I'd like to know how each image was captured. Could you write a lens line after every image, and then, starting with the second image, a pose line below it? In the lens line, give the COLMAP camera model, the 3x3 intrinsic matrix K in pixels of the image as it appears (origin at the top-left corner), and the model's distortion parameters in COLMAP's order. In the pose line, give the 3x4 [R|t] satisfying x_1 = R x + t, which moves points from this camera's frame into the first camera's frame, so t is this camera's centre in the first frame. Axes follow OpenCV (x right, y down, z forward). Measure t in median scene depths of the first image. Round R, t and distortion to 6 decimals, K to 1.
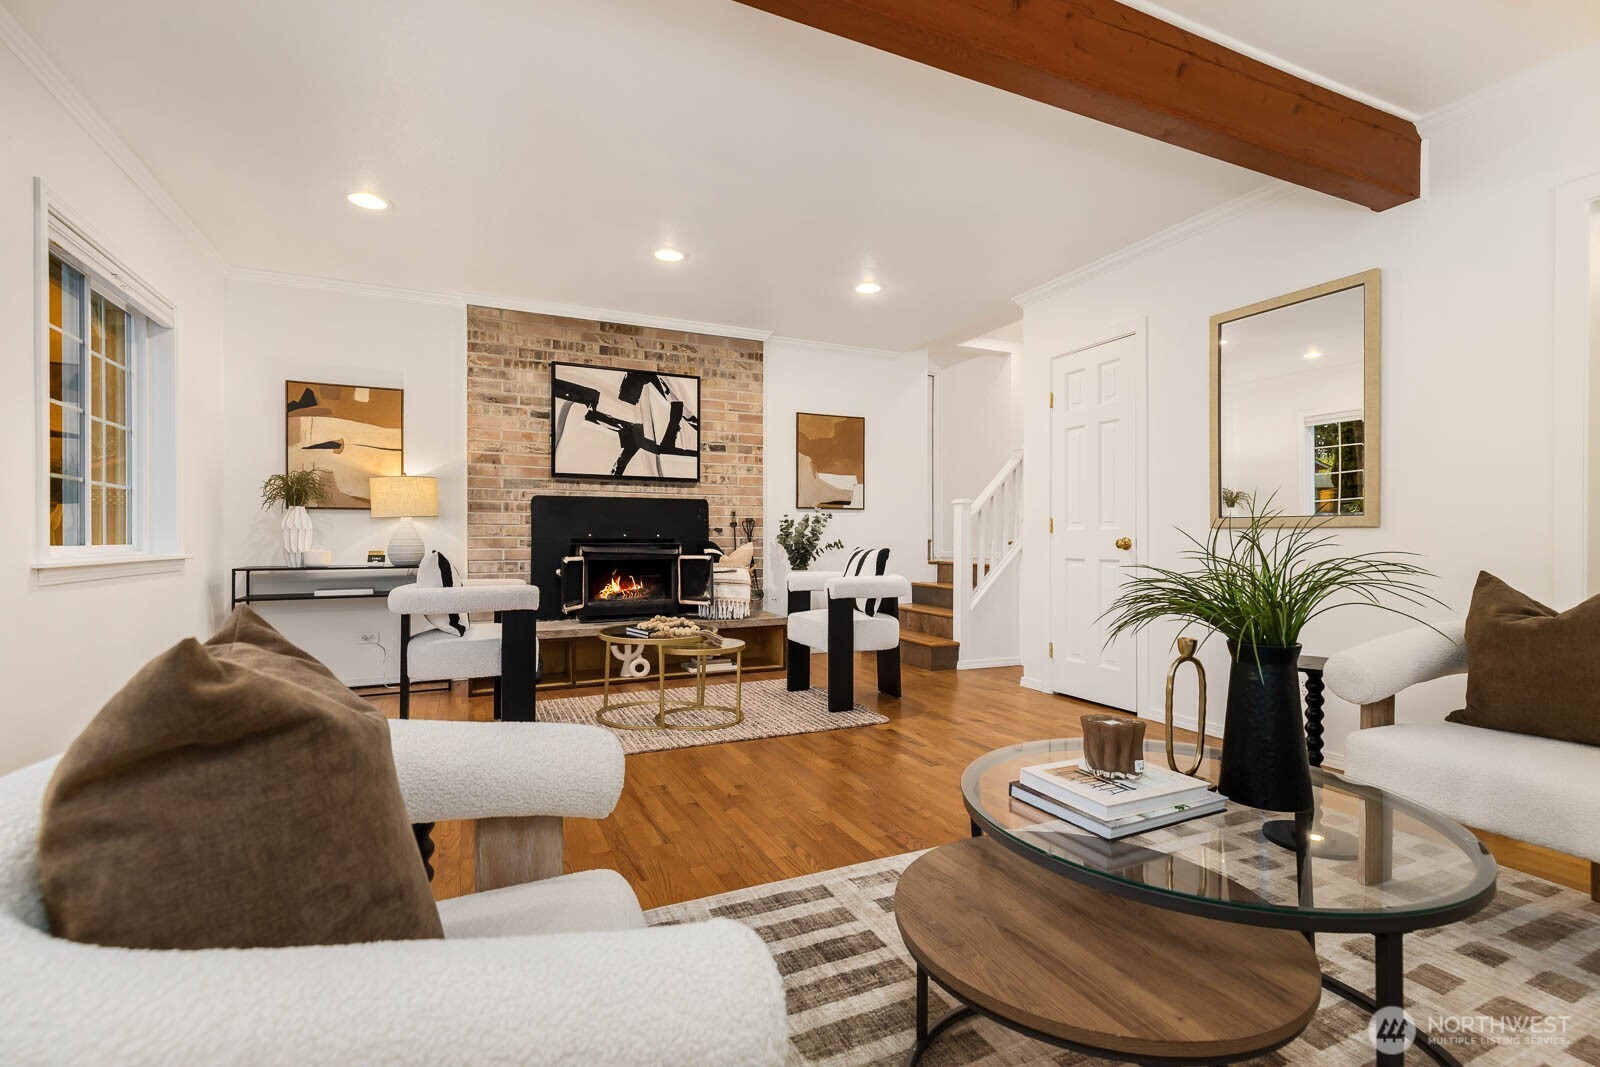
lens RADIAL K [[729.0, 0, 798.4], [0, 729.0, 538.7], [0, 0, 1]] dist [0.014798, -0.006632]
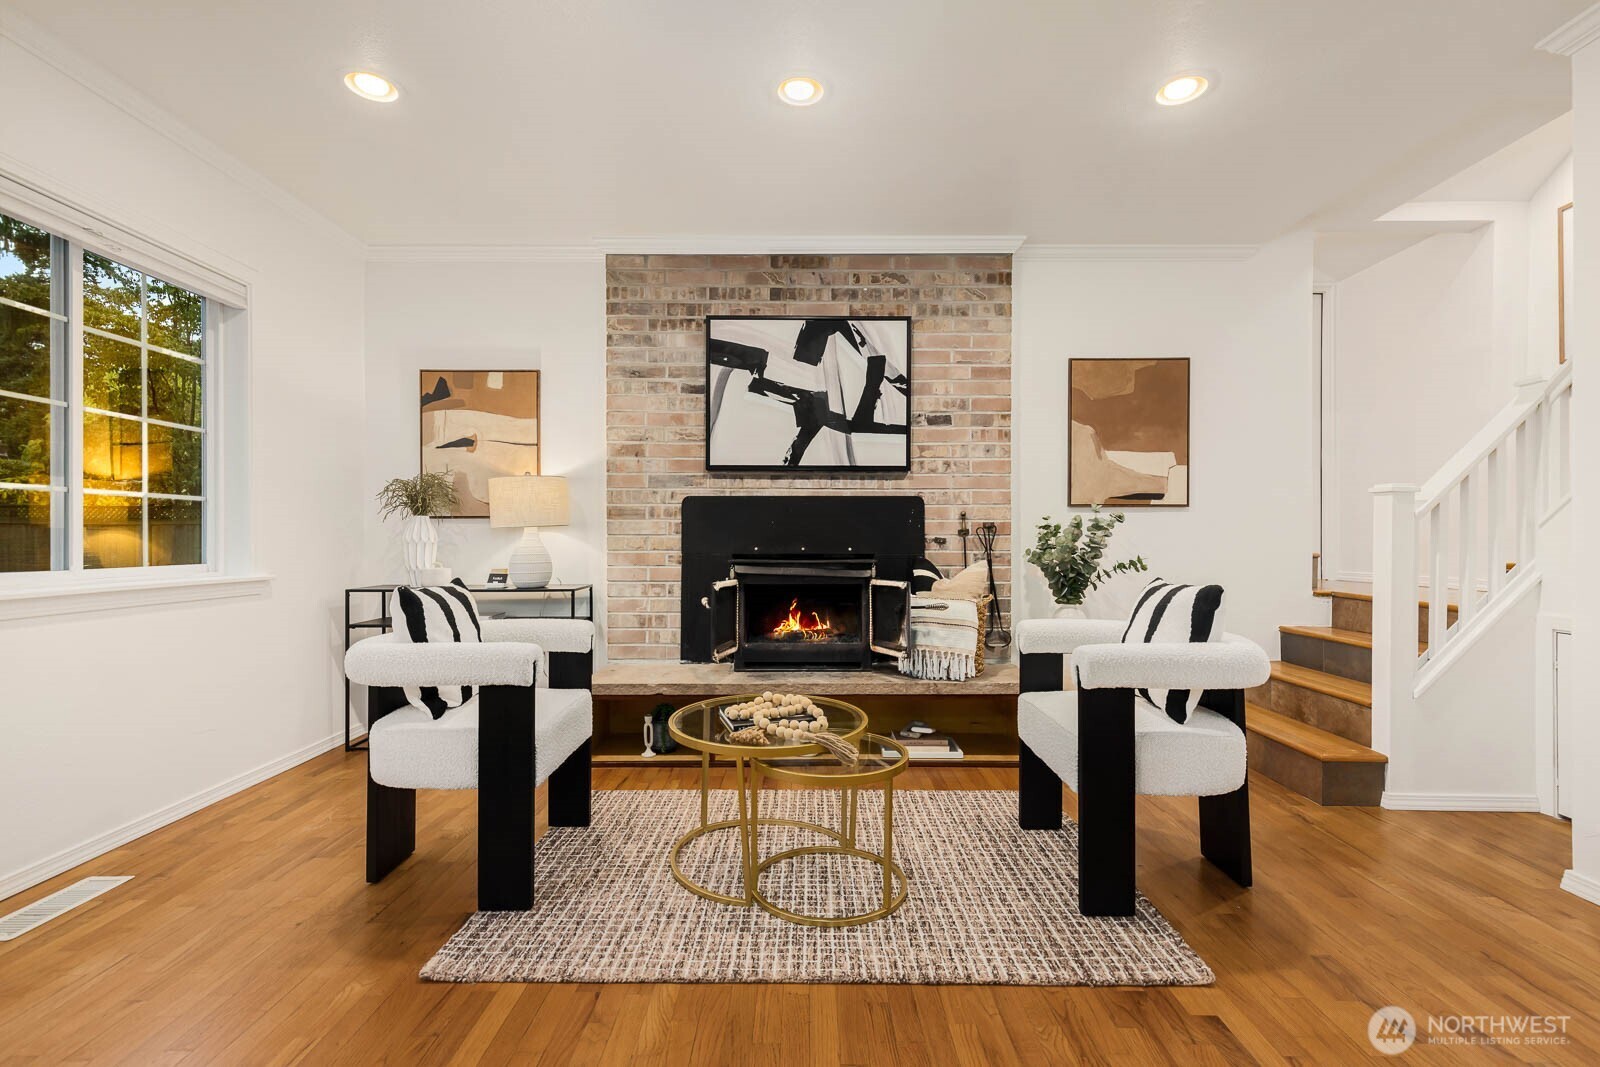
lens RADIAL K [[729.0, 0, 798.4], [0, 729.0, 538.7], [0, 0, 1]] dist [0.014798, -0.006632]
pose [[0.908130, 0.000804, -0.418687, 0.058294], [-0.000061, 0.999998, 0.001787, -0.016082], [0.418688, -0.001597, 0.908129, 0.349976]]
